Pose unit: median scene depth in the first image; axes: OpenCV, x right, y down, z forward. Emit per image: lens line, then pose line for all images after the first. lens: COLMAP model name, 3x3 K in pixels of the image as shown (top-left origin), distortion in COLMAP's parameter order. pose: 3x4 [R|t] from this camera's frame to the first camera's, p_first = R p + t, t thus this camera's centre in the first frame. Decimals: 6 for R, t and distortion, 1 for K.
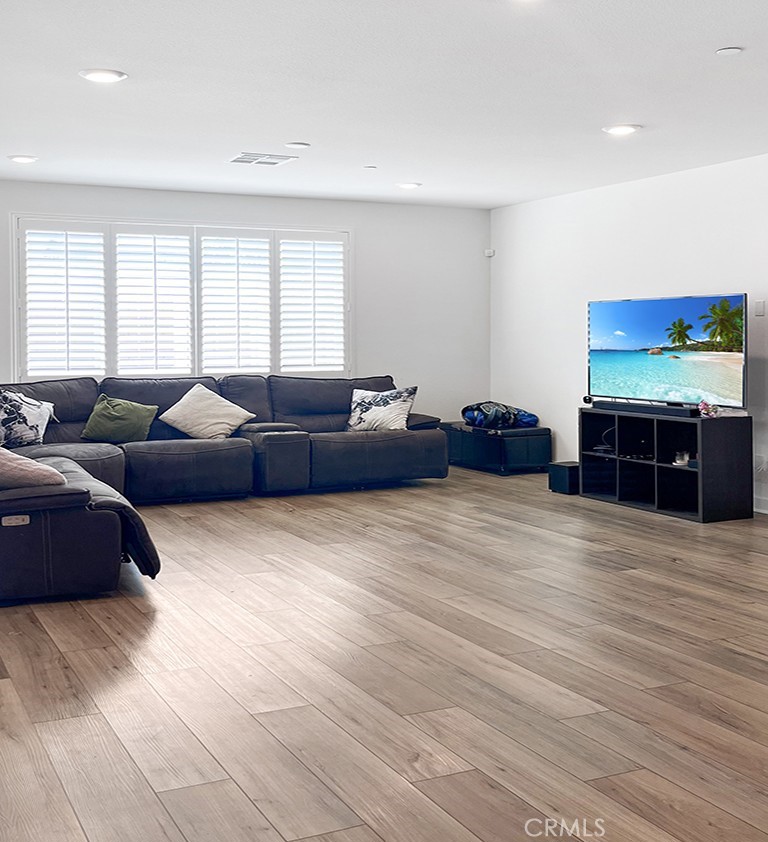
lens RADIAL K [[1072.4, 0, 383.8], [0, 1072.4, 420.3], [0, 0, 1]] dist [0.015826, 0.000000]
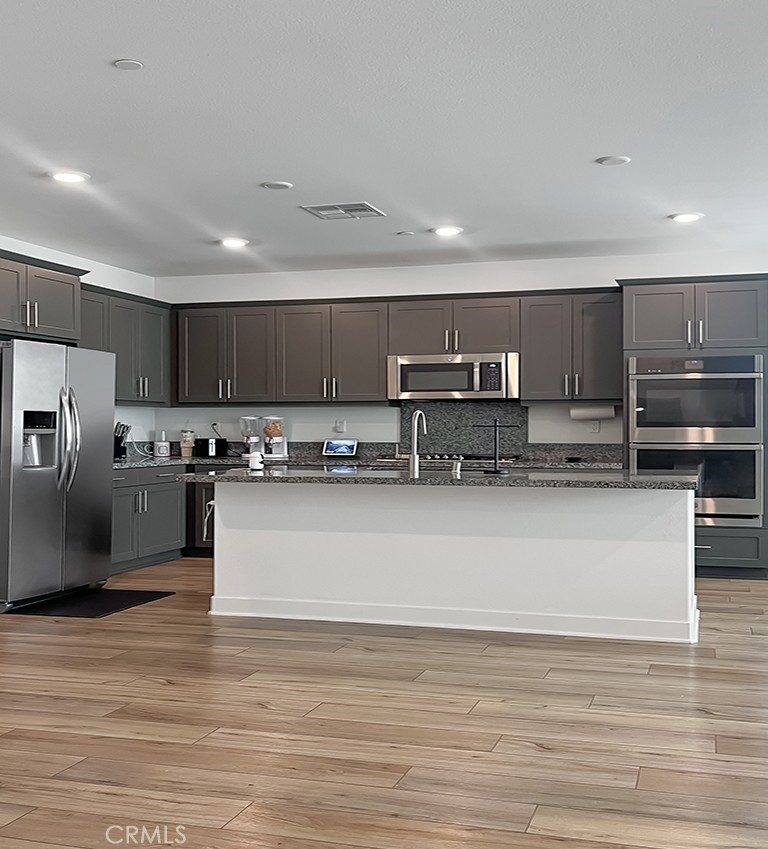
lens RADIAL K [[1081.3, 0, 382.5], [0, 1081.3, 424.1], [0, 0, 1]] dist [0.015826, 0.000000]
pose [[-0.688711, 0.000838, -0.725035, 0.934235], [-0.052554, 0.997311, 0.051074, -0.073325], [0.723129, 0.073279, -0.686815, 1.564557]]
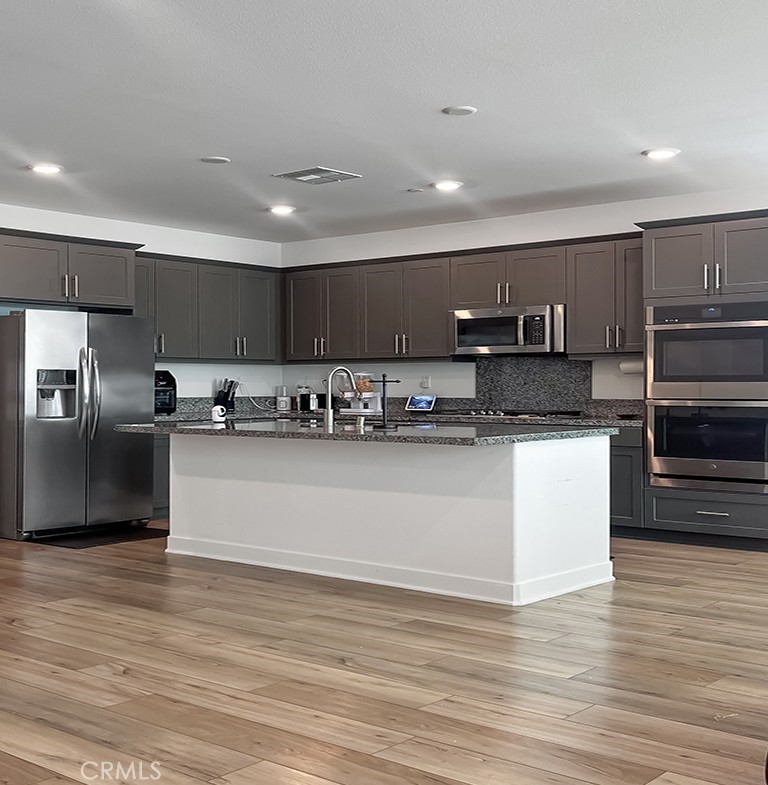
lens RADIAL K [[1122.1, 0, 384.8], [0, 1122.1, 390.7], [0, 0, 1]] dist [0.013317, 0.000000]
pose [[-0.921490, 0.008056, -0.388320, 0.248104], [-0.023567, 0.996783, 0.076606, -0.116368], [0.387687, 0.079743, -0.918335, 2.192437]]
